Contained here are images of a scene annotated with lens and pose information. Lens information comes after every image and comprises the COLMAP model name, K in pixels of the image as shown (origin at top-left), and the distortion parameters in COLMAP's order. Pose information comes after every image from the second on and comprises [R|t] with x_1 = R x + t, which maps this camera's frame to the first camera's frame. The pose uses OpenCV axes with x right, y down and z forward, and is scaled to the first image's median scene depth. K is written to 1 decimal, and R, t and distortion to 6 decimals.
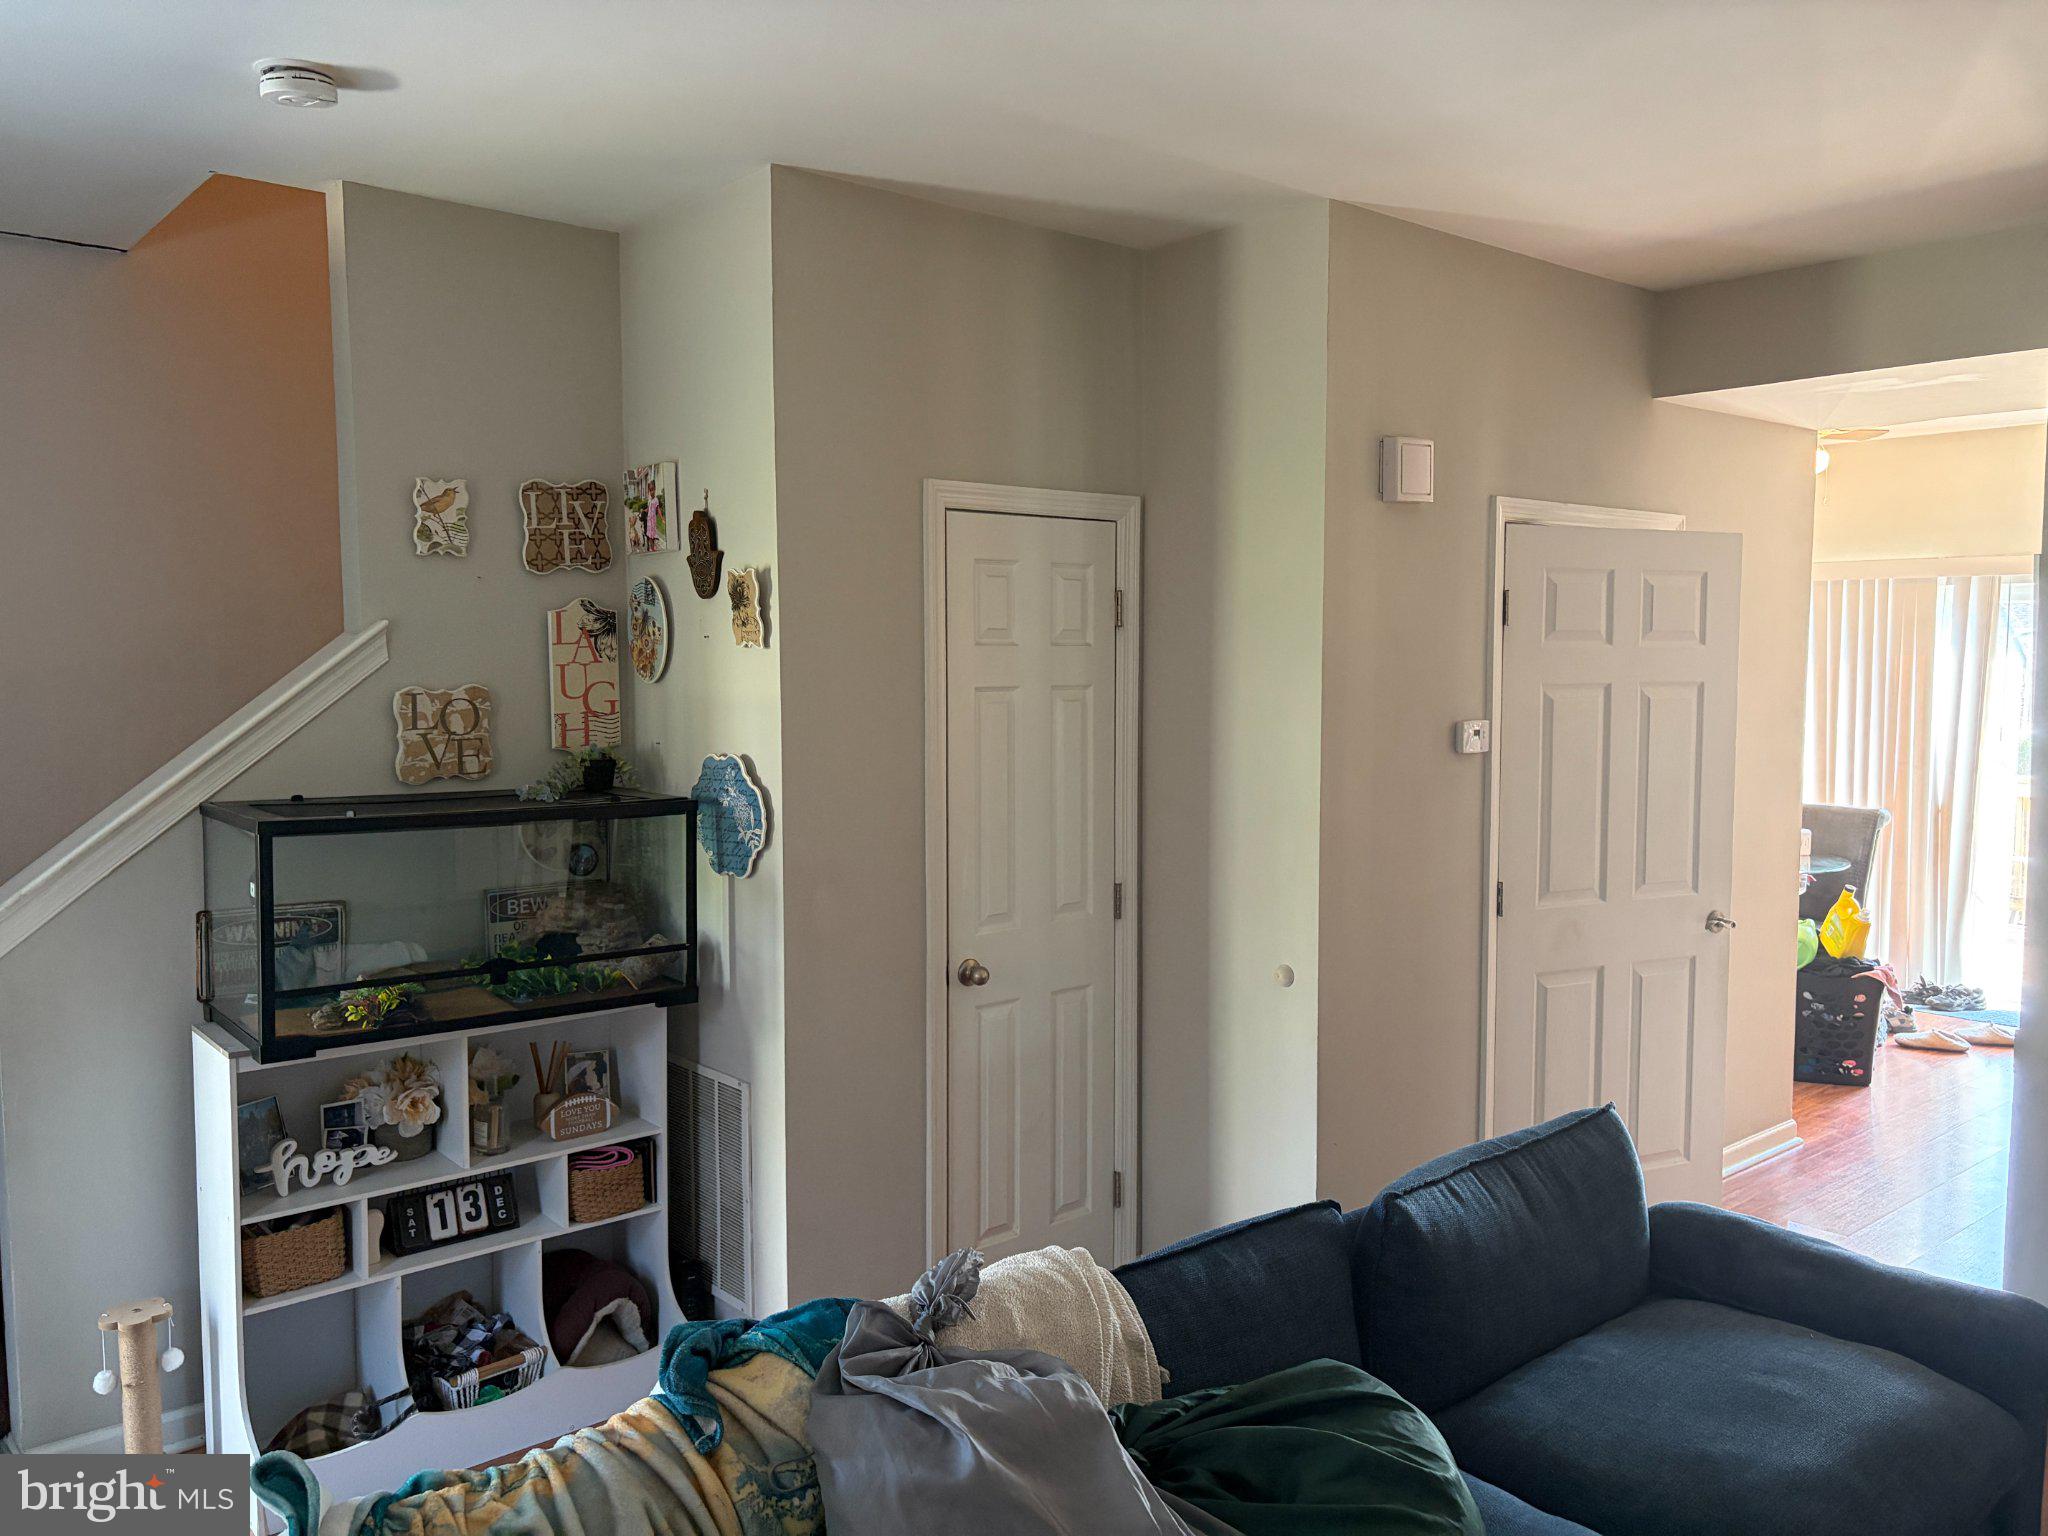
lens RADIAL K [[1547.7, 0, 1030.8], [0, 1547.7, 769.1], [0, 0, 1]] dist [0.048346, -0.054383]
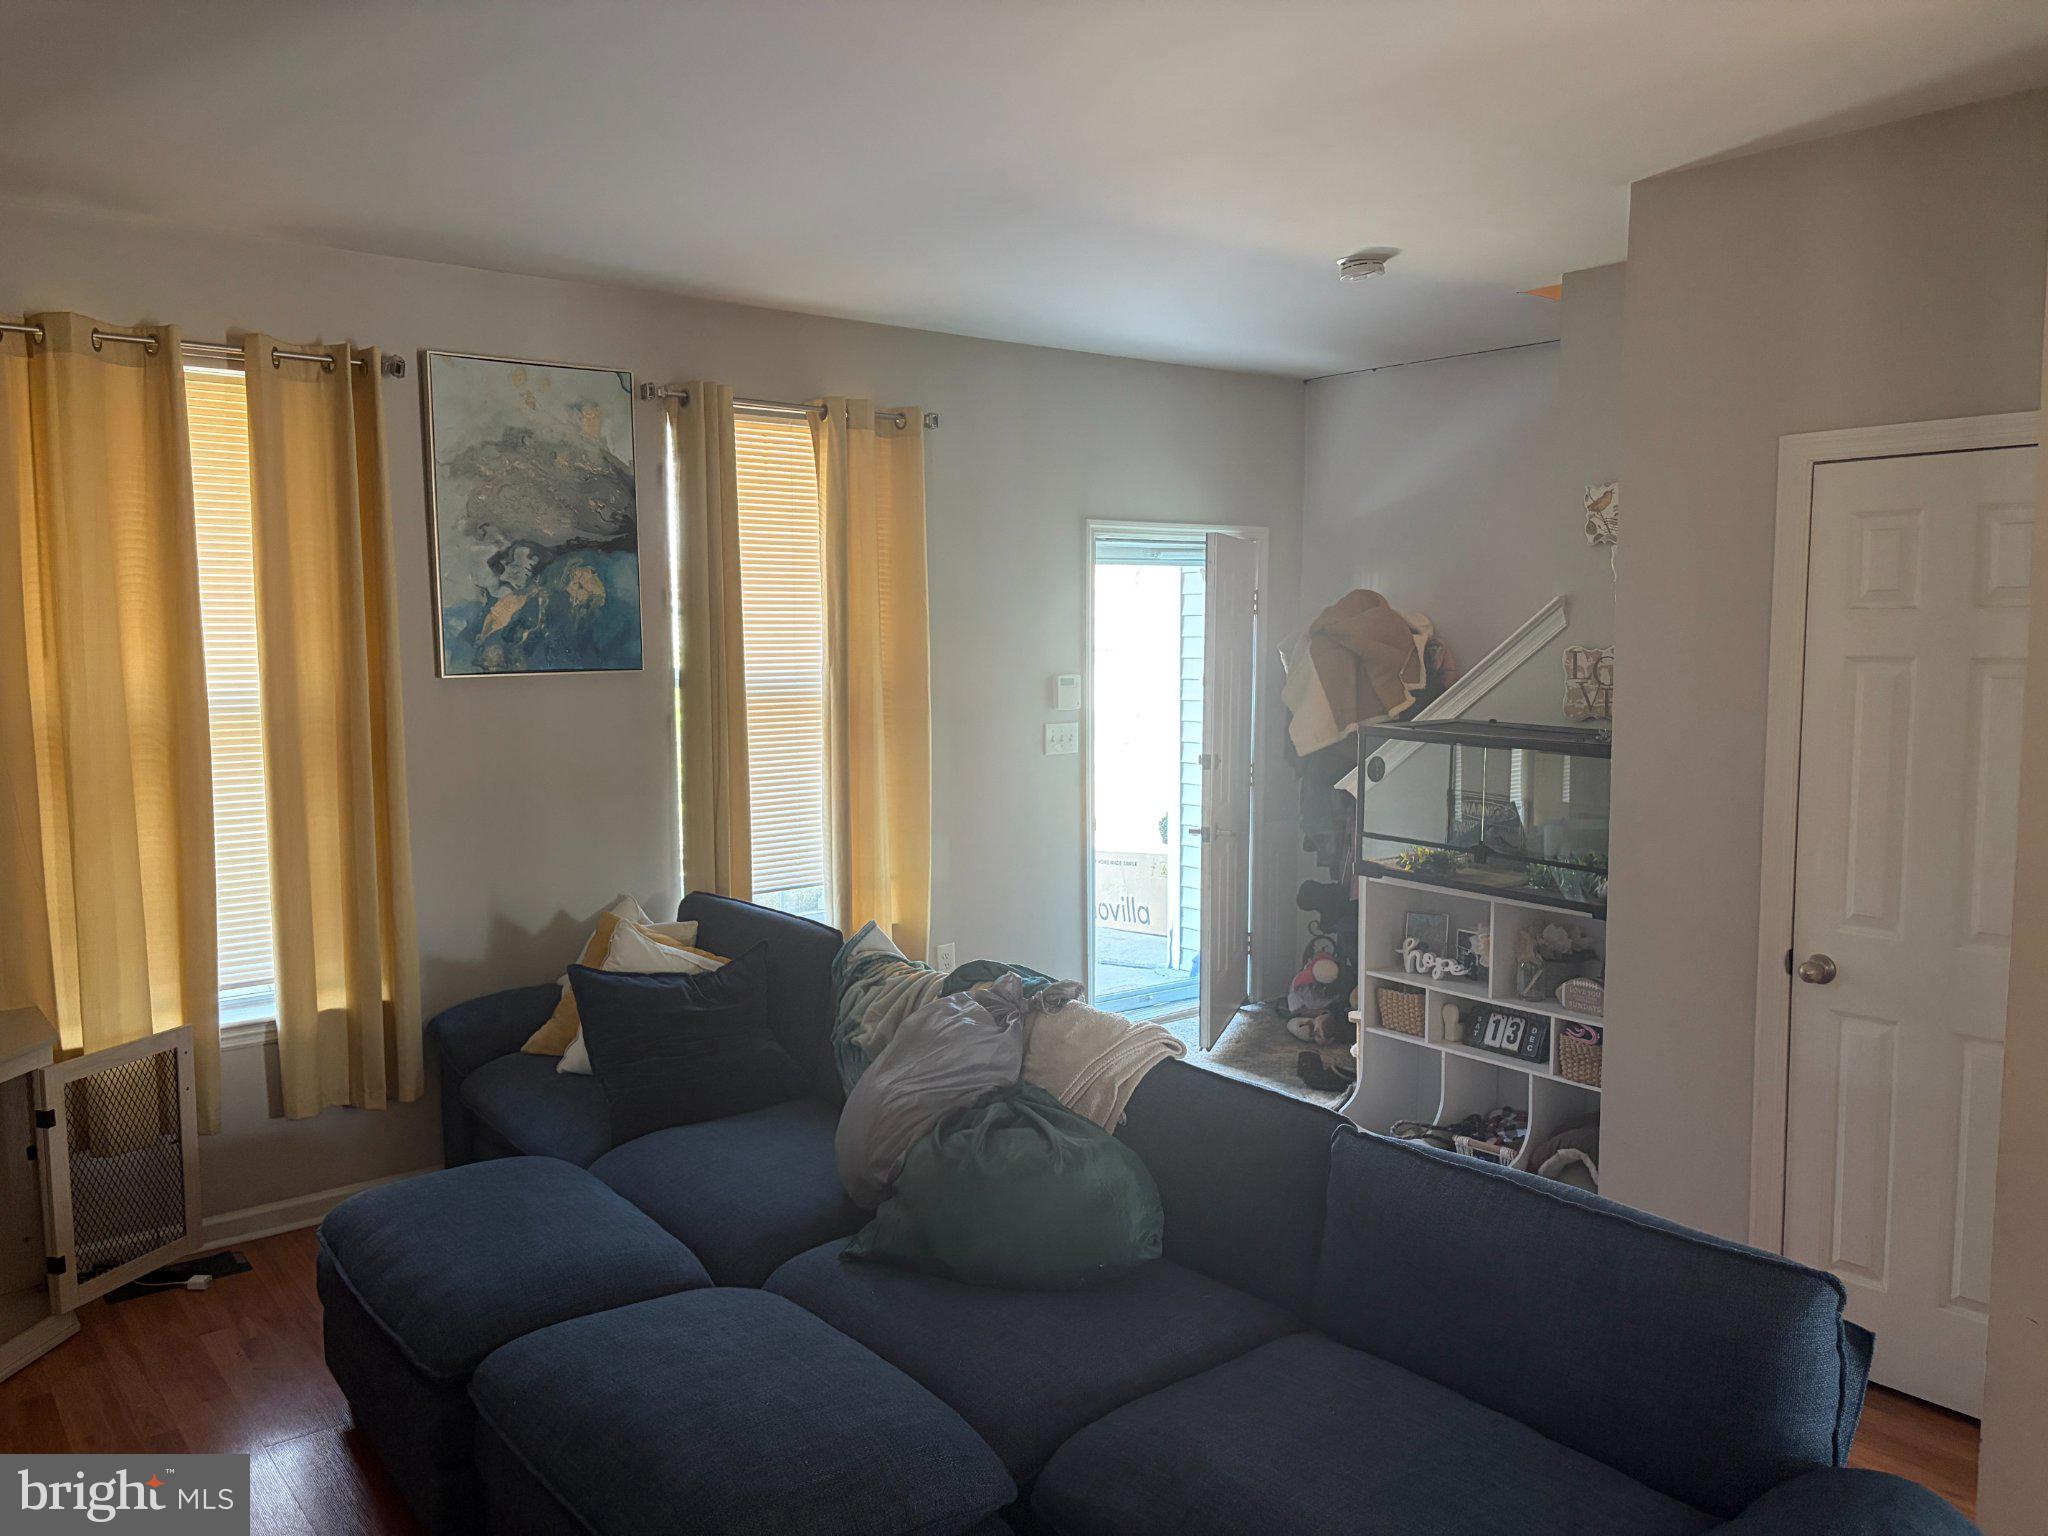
lens RADIAL K [[1547.7, 0, 1029.0], [0, 1547.7, 767.0], [0, 0, 1]] dist [0.048346, -0.054383]
pose [[-0.041539, 0.093280, -0.994773, 0.939442], [-0.070276, 0.992894, 0.096038, -0.045440], [0.996662, 0.073898, -0.034689, 0.593089]]
